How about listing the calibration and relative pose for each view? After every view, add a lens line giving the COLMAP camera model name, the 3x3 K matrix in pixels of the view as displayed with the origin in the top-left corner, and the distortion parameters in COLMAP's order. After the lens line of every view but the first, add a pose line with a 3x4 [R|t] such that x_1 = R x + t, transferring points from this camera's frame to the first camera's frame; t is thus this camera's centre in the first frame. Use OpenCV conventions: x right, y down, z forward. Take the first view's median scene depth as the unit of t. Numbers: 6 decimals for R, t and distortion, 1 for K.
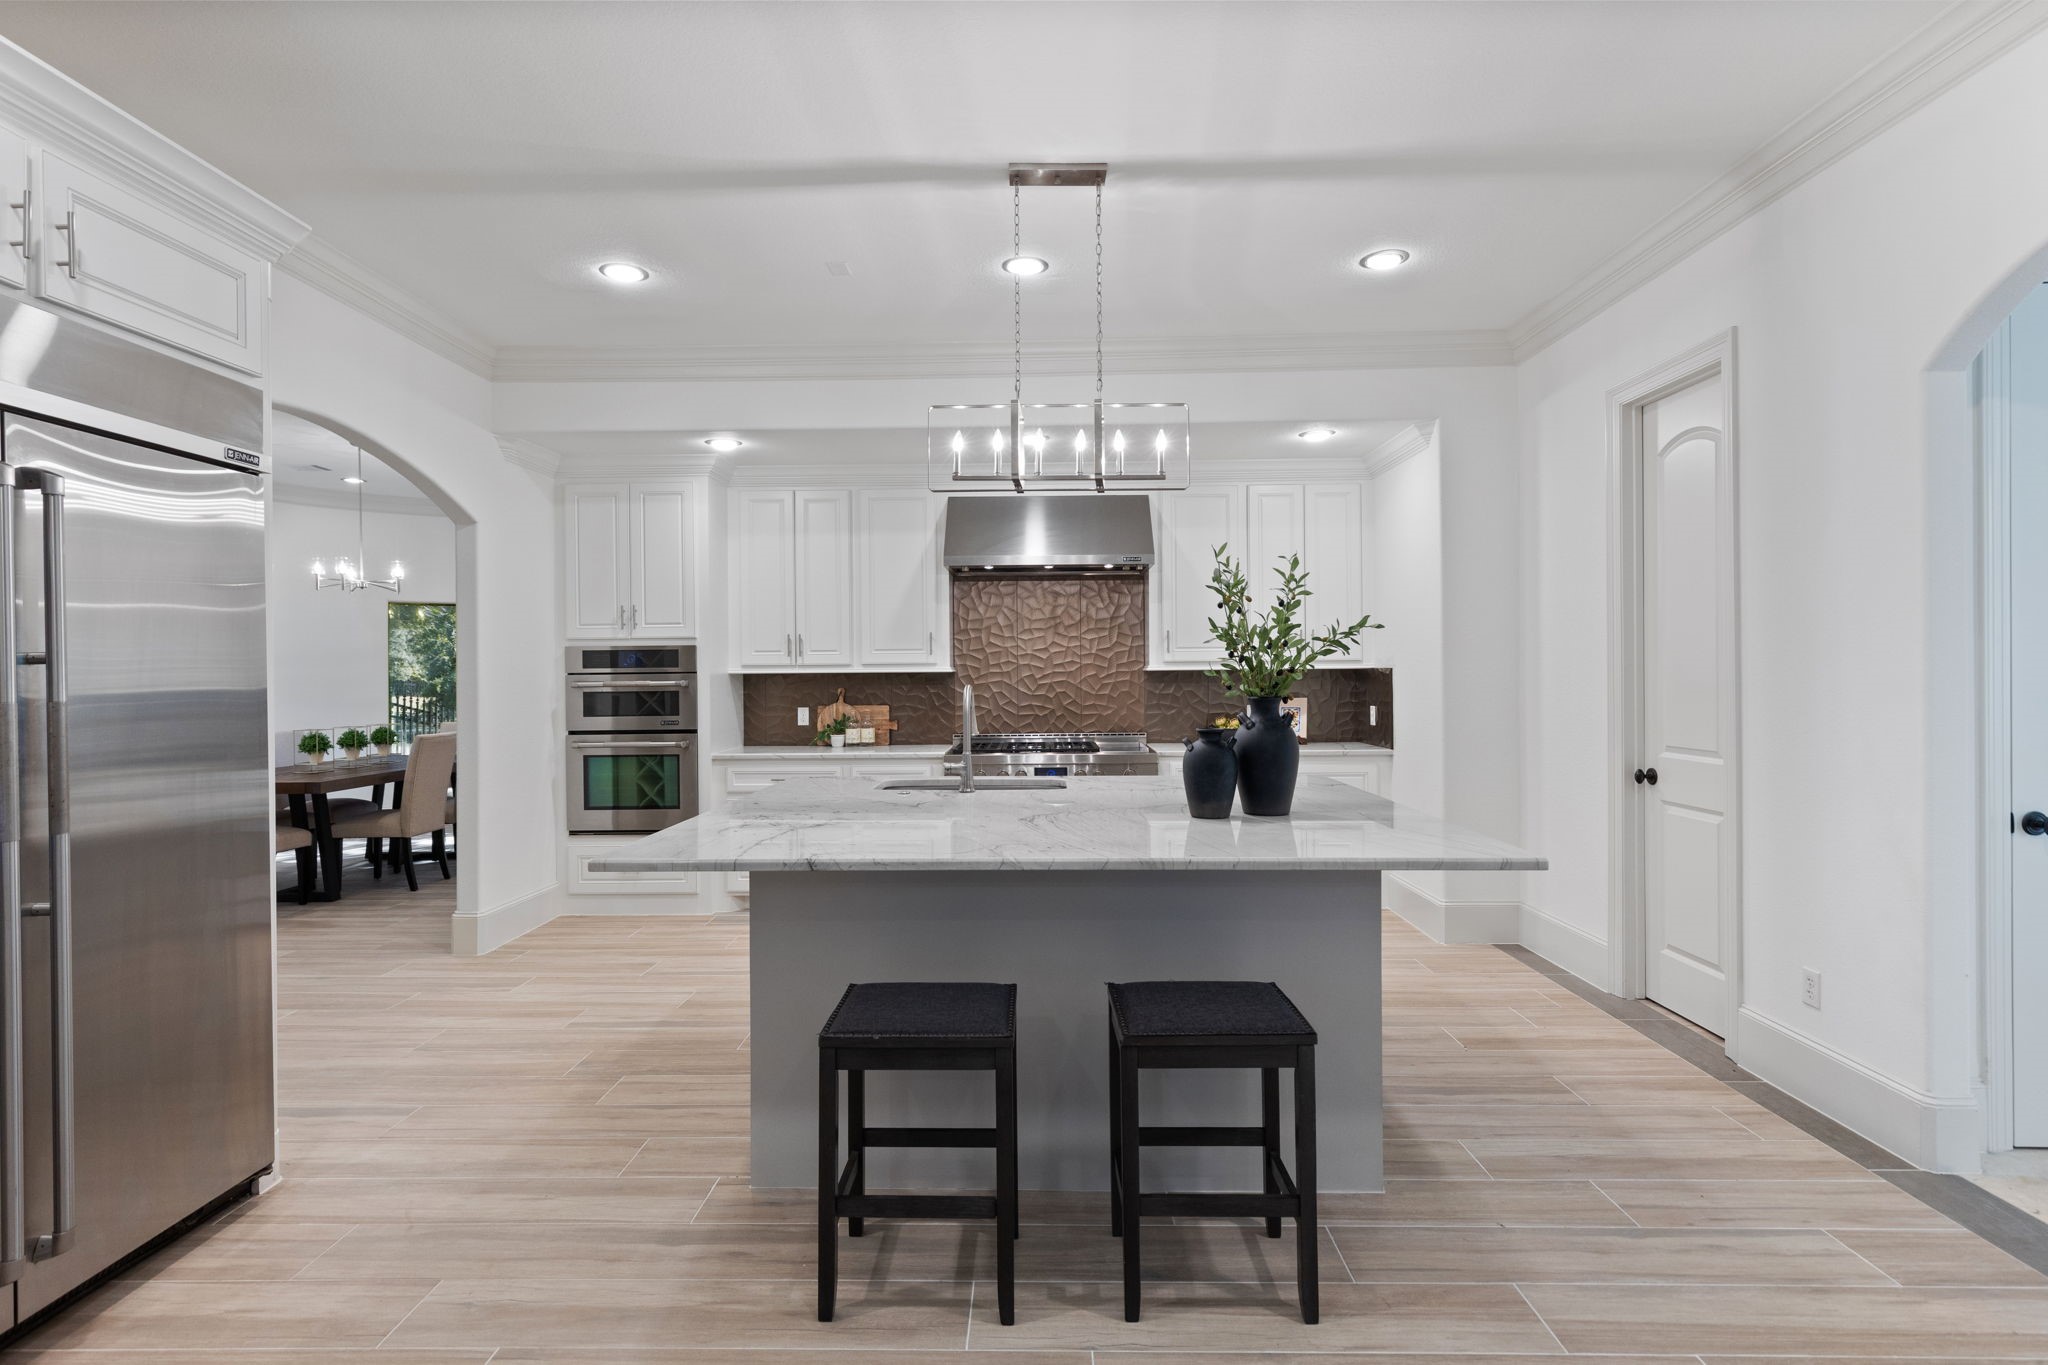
lens RADIAL K [[1024.2, 0, 1024.0], [0, 1024.2, 682.5], [0, 0, 1]] dist [0.003942, -0.000142]
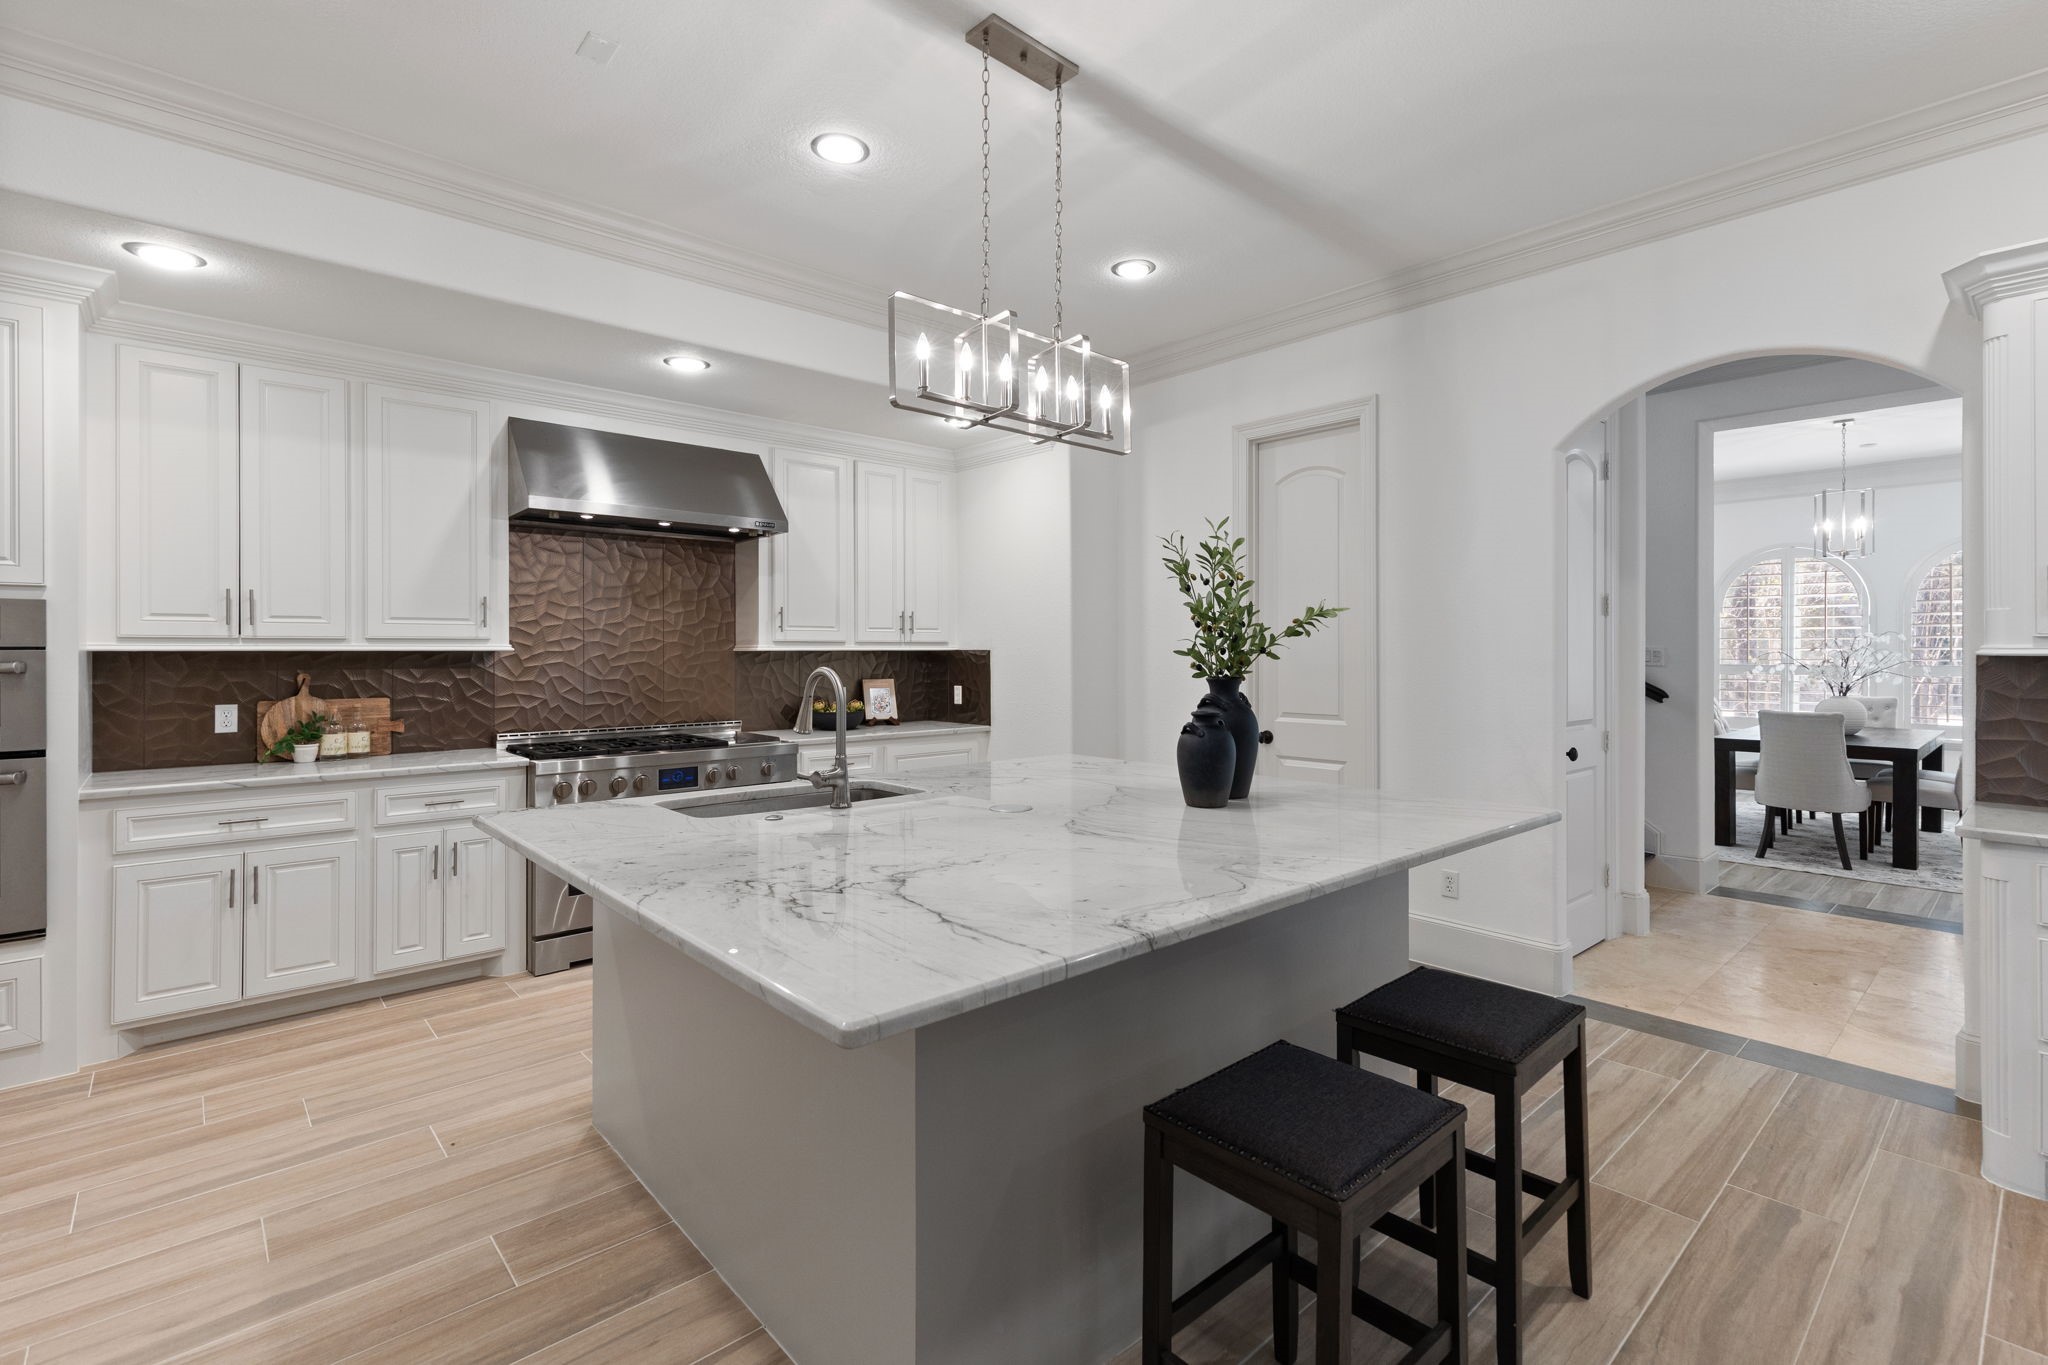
lens RADIAL K [[935.3, 0, 1027.9], [0, 935.3, 656.8], [0, 0, 1]] dist [0.007462, -0.000055]
pose [[0.731998, 0.002958, 0.681300, -0.263892], [0.003049, 0.999966, -0.007618, 0.000450], [-0.681300, 0.007654, 0.731964, 0.242807]]
